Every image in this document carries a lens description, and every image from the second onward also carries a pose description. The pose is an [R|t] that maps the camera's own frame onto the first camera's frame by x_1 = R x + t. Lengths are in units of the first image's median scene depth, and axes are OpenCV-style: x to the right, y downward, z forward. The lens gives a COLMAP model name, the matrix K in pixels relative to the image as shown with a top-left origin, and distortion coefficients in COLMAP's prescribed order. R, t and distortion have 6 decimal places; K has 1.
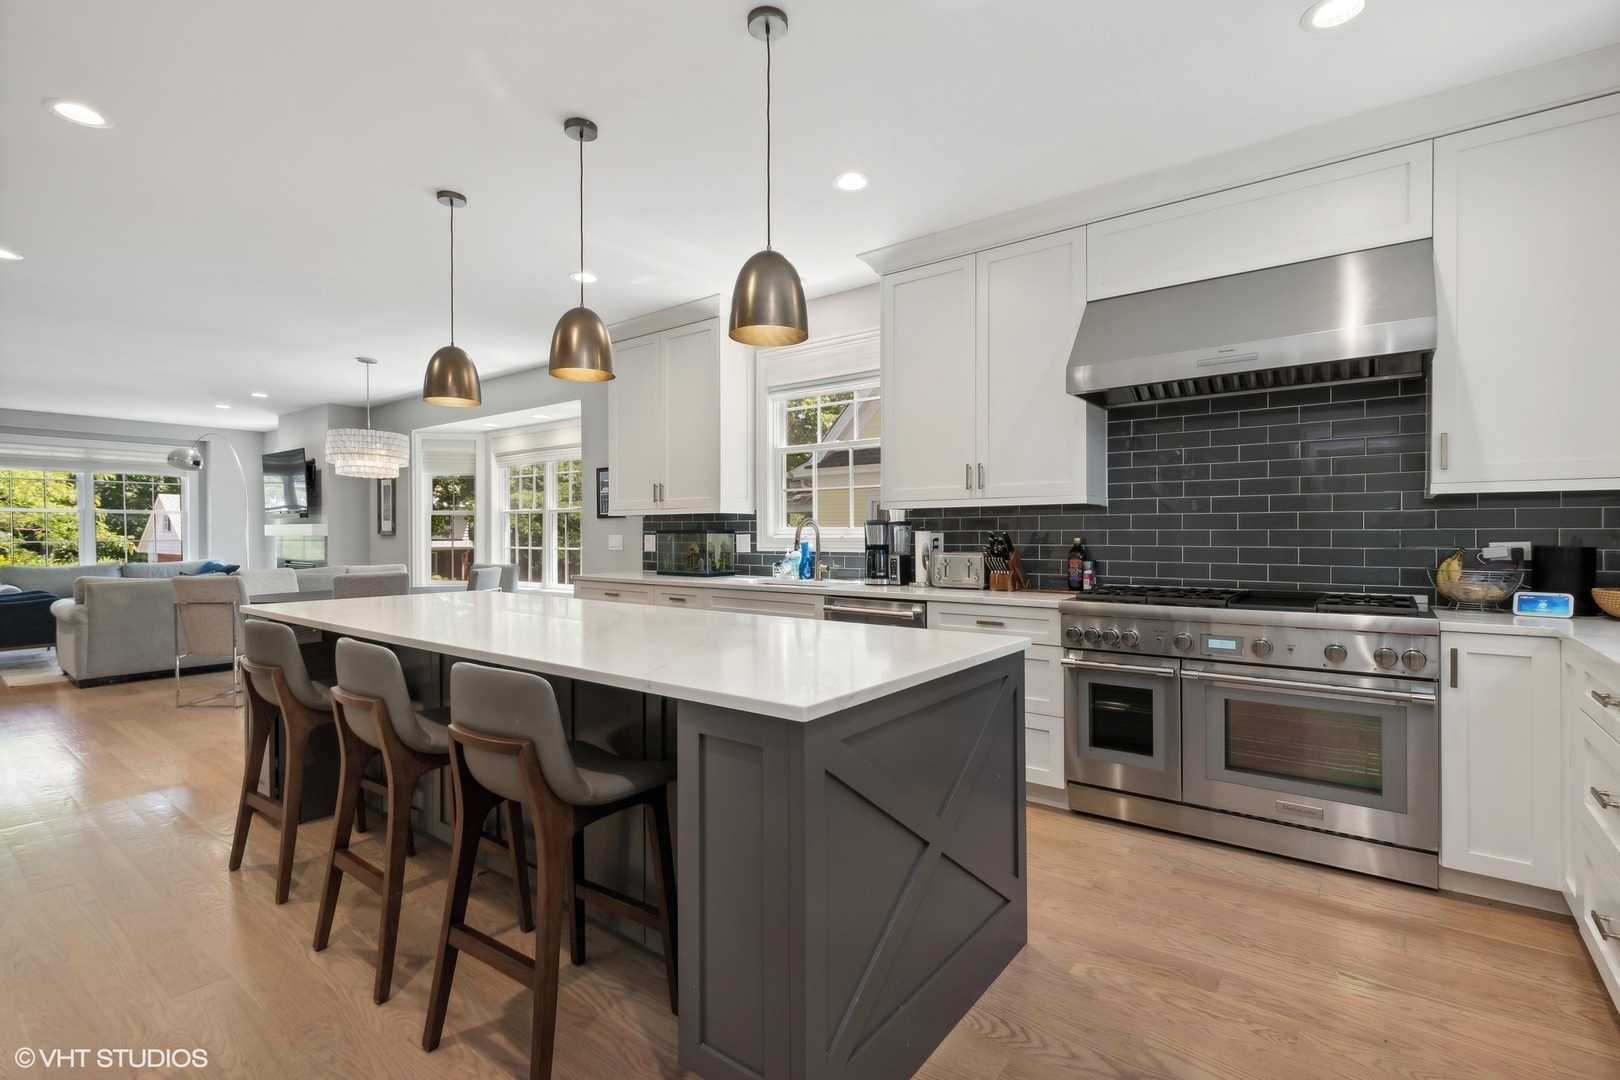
lens RADIAL K [[733.1, 0, 810.0], [0, 733.1, 540.0], [0, 0, 1]] dist [-0.001437, -0.000159]
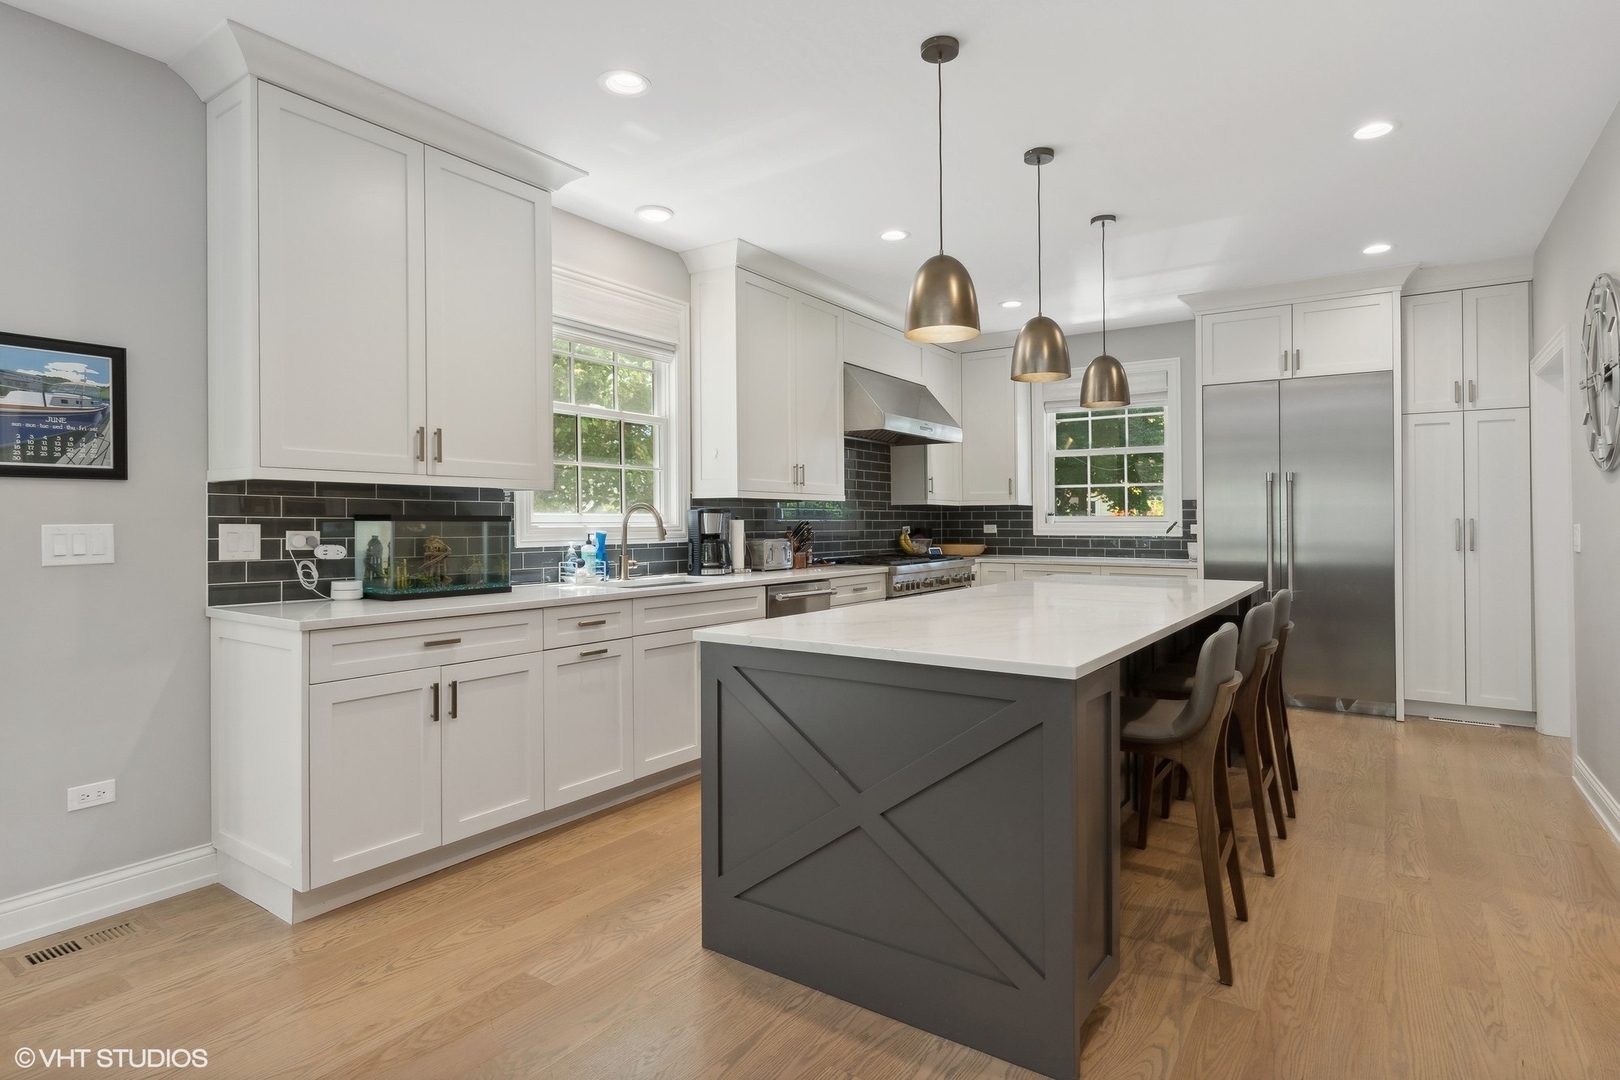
lens RADIAL K [[912.2, 0, 810.0], [0, 912.2, 540.0], [0, 0, 1]] dist [0.001317, 0.000066]
pose [[-0.072426, -0.021314, 0.997146, -1.005112], [0.005991, 0.999744, 0.021804, -0.009333], [-0.997356, 0.007553, -0.072279, 0.870616]]
